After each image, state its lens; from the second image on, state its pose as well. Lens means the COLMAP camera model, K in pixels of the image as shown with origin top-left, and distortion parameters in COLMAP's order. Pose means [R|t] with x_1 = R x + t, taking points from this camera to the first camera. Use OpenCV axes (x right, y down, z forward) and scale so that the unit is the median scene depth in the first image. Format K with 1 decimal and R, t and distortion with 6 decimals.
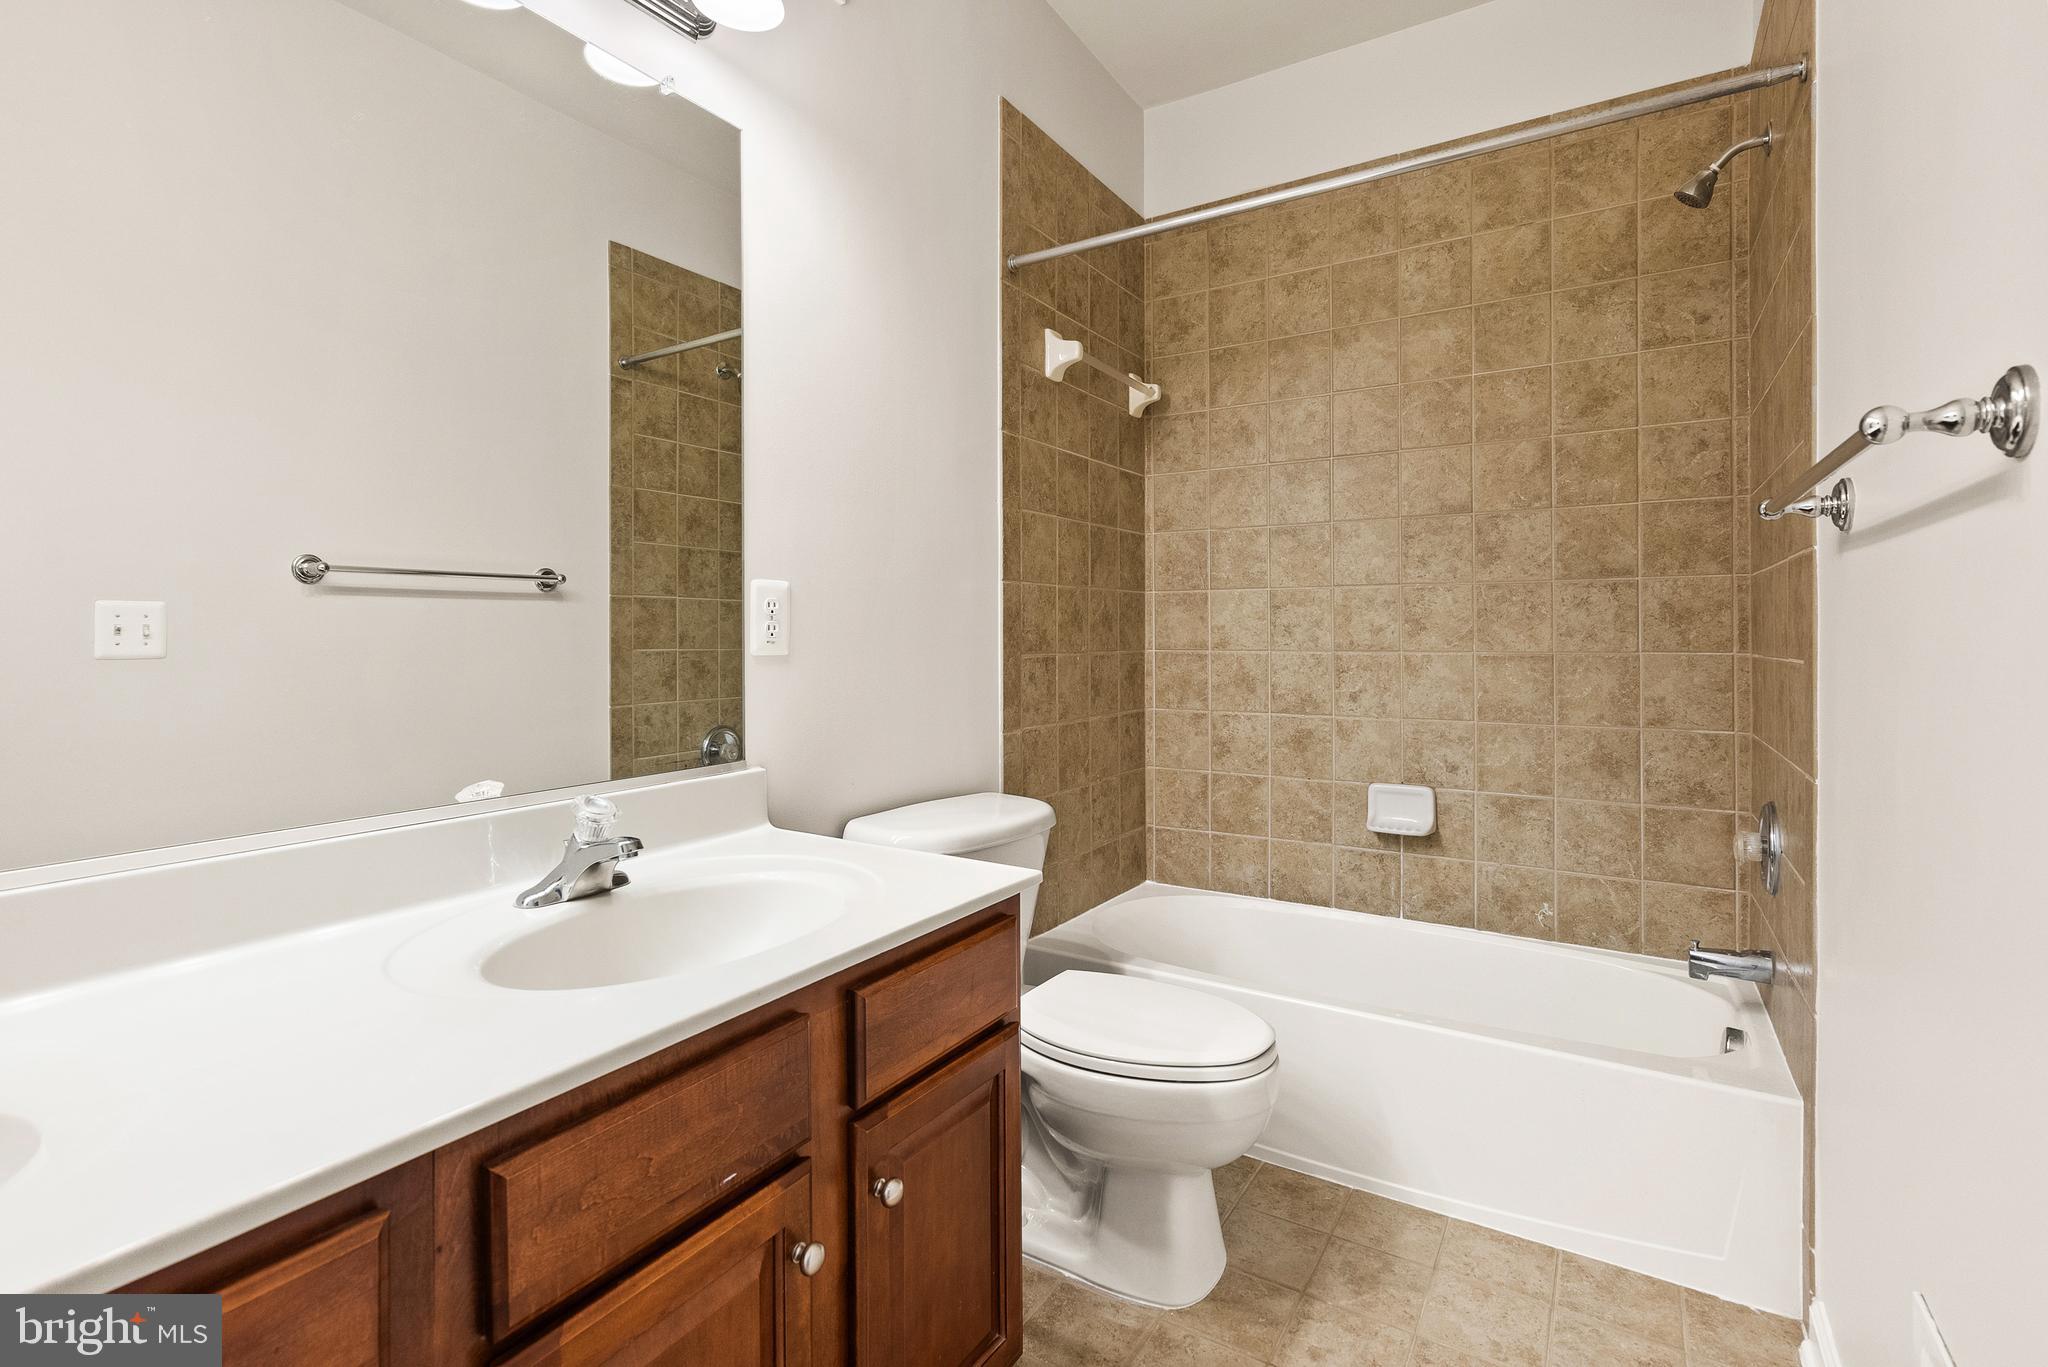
lens RADIAL K [[948.7, 0, 1022.6], [0, 948.7, 631.4], [0, 0, 1]] dist [-0.011301, 0.006535]
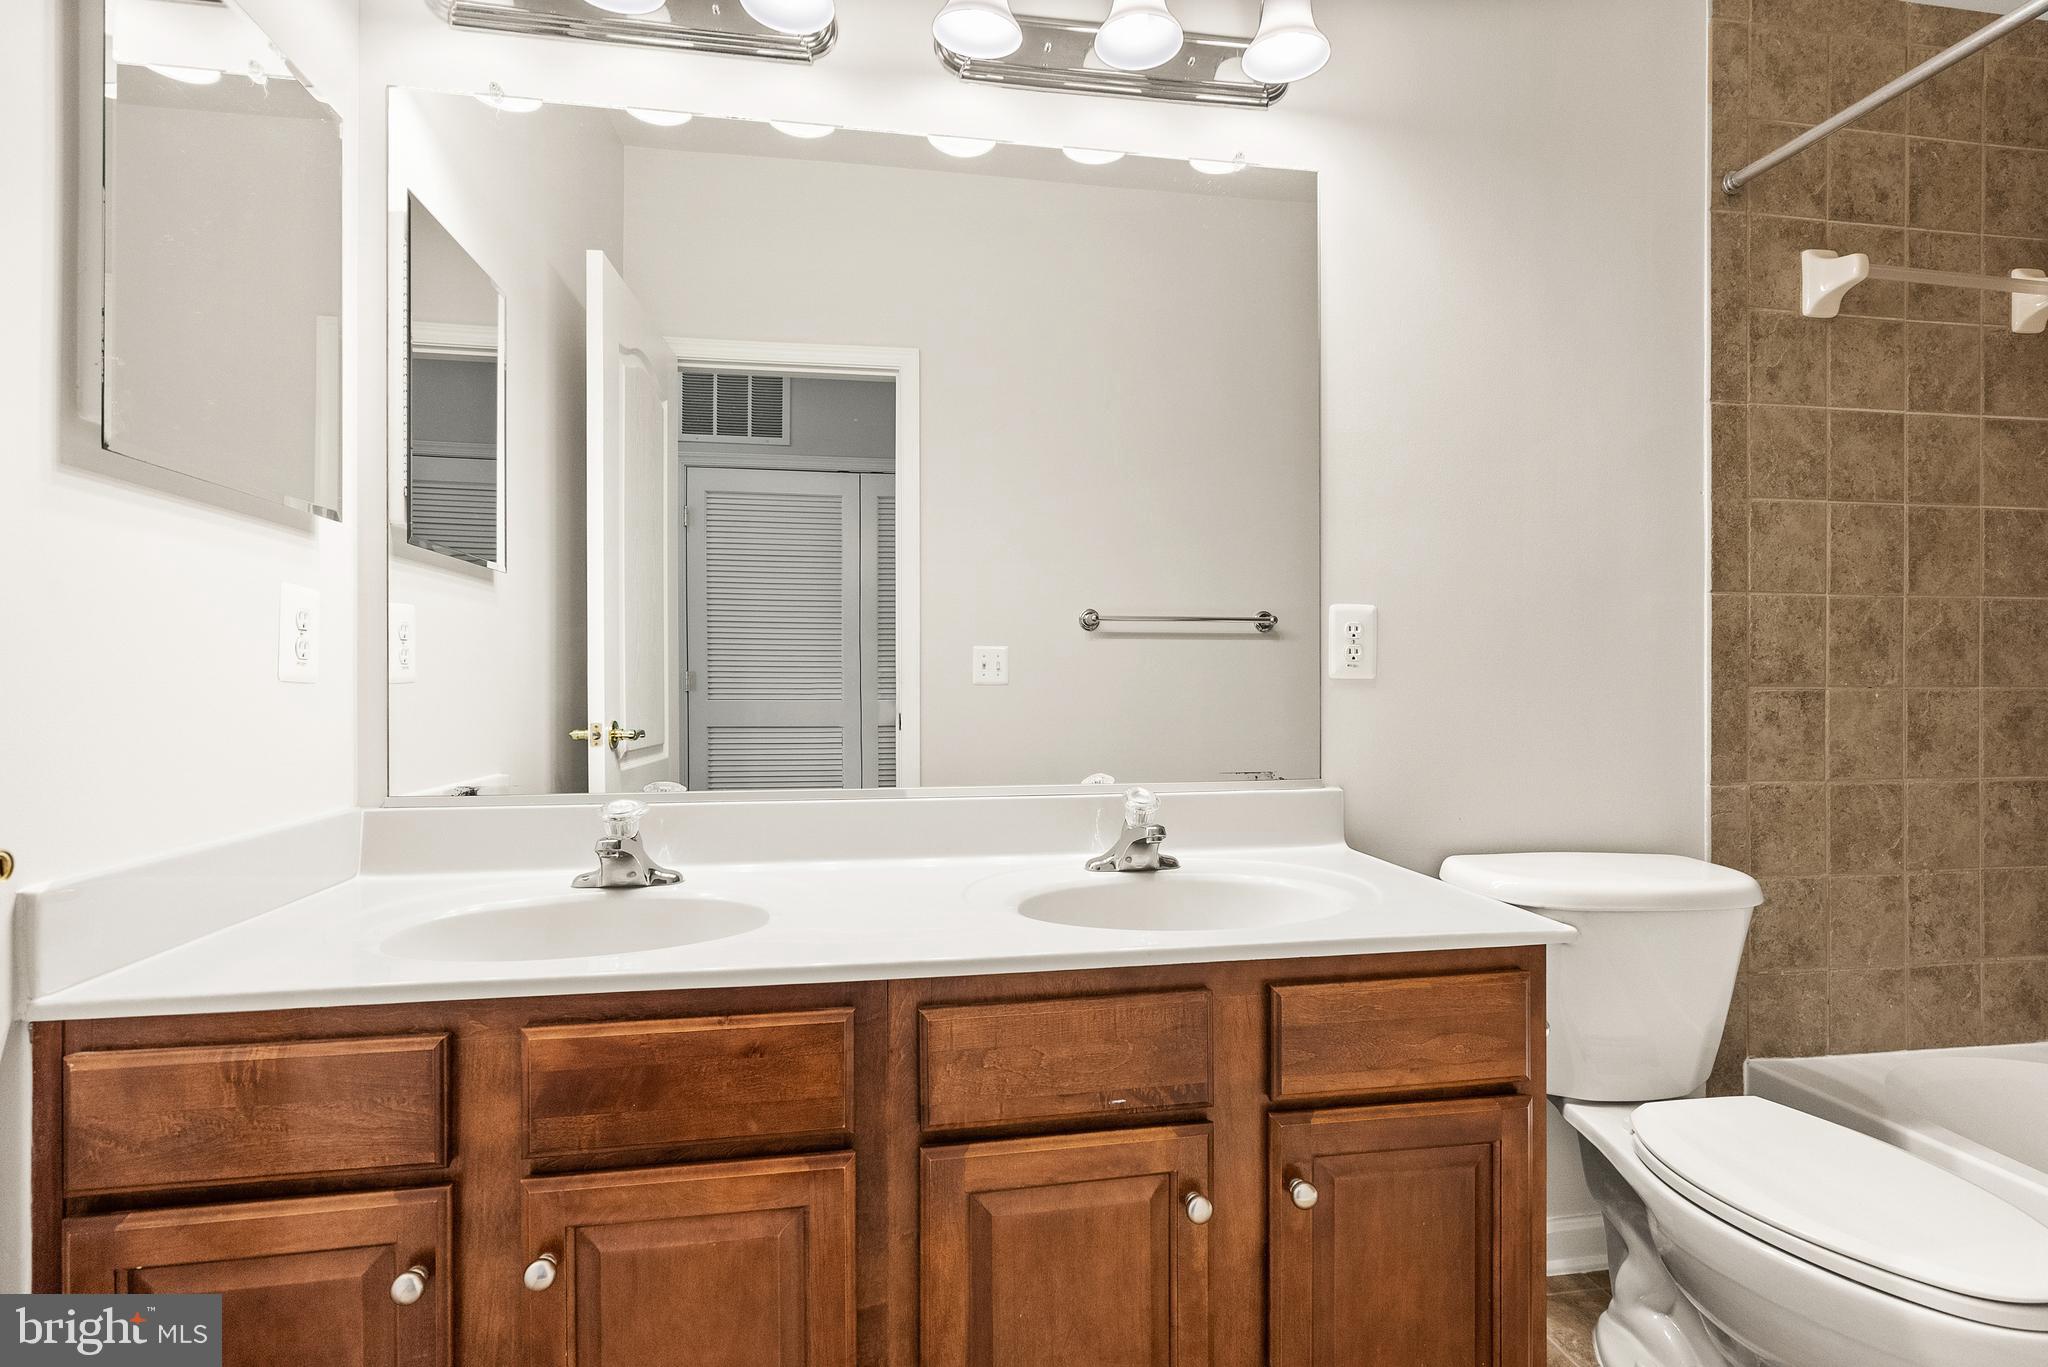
lens RADIAL K [[942.3, 0, 1024.3], [0, 942.3, 687.5], [0, 0, 1]] dist [-0.000012, 0.000051]
pose [[0.661295, 0.006125, -0.750101, 0.178196], [-0.000209, 0.999968, 0.007981, 0.018327], [0.750126, -0.005121, 0.661275, 0.048248]]
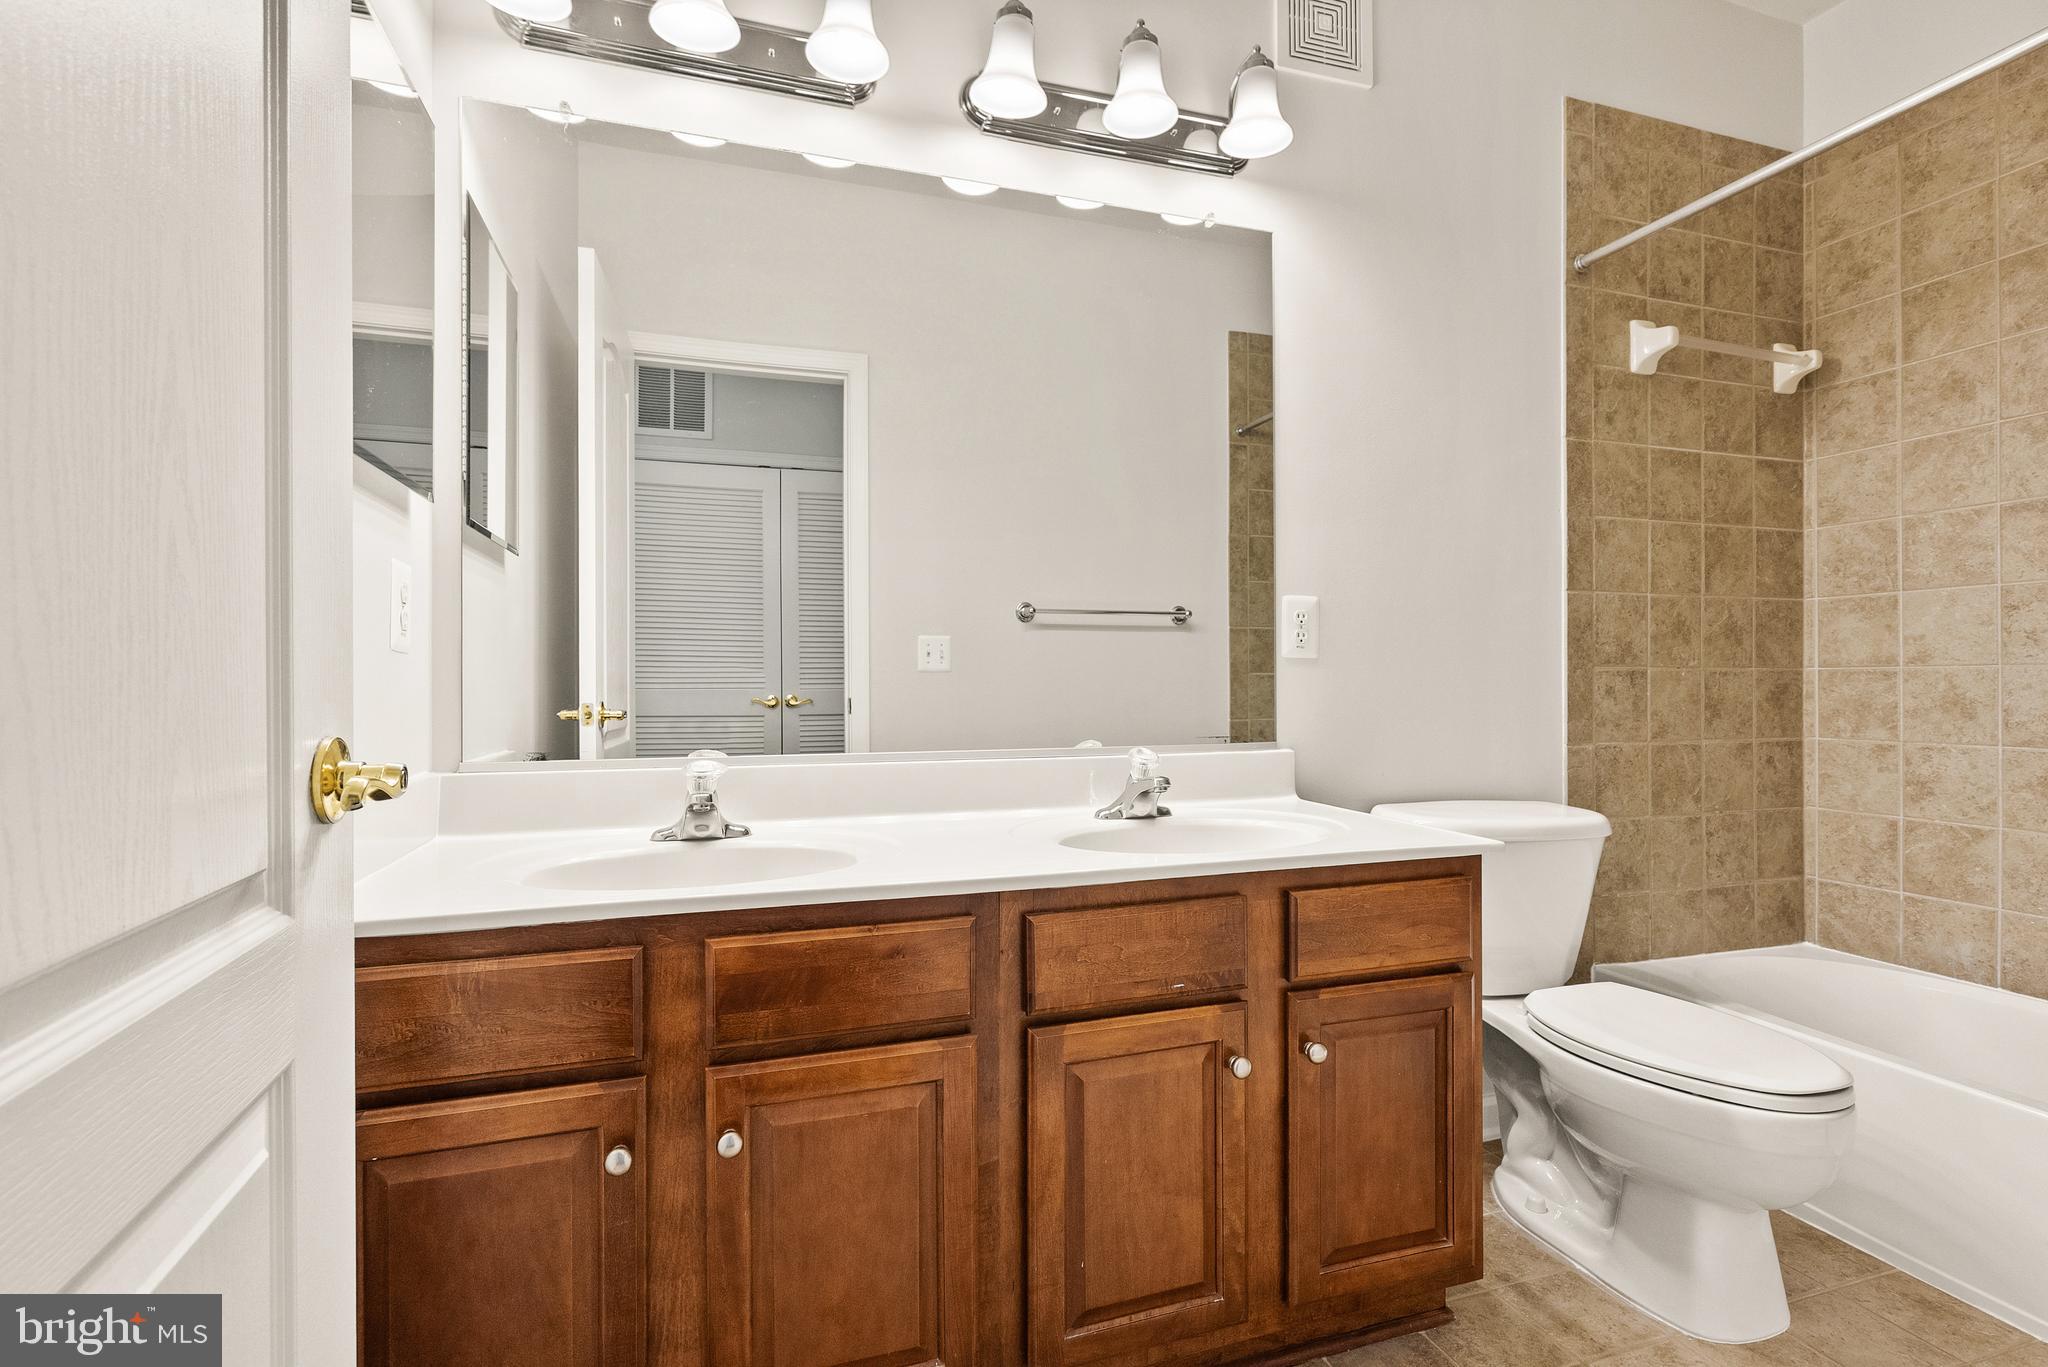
lens RADIAL K [[934.3, 0, 1024.0], [0, 934.3, 683.5], [0, 0, 1]] dist [-0.001051, 0.001279]
pose [[0.767144, 0.002623, -0.641469, 0.158396], [0.000026, 0.999992, 0.004121, 0.036430], [0.641475, -0.003178, 0.767138, -0.098194]]
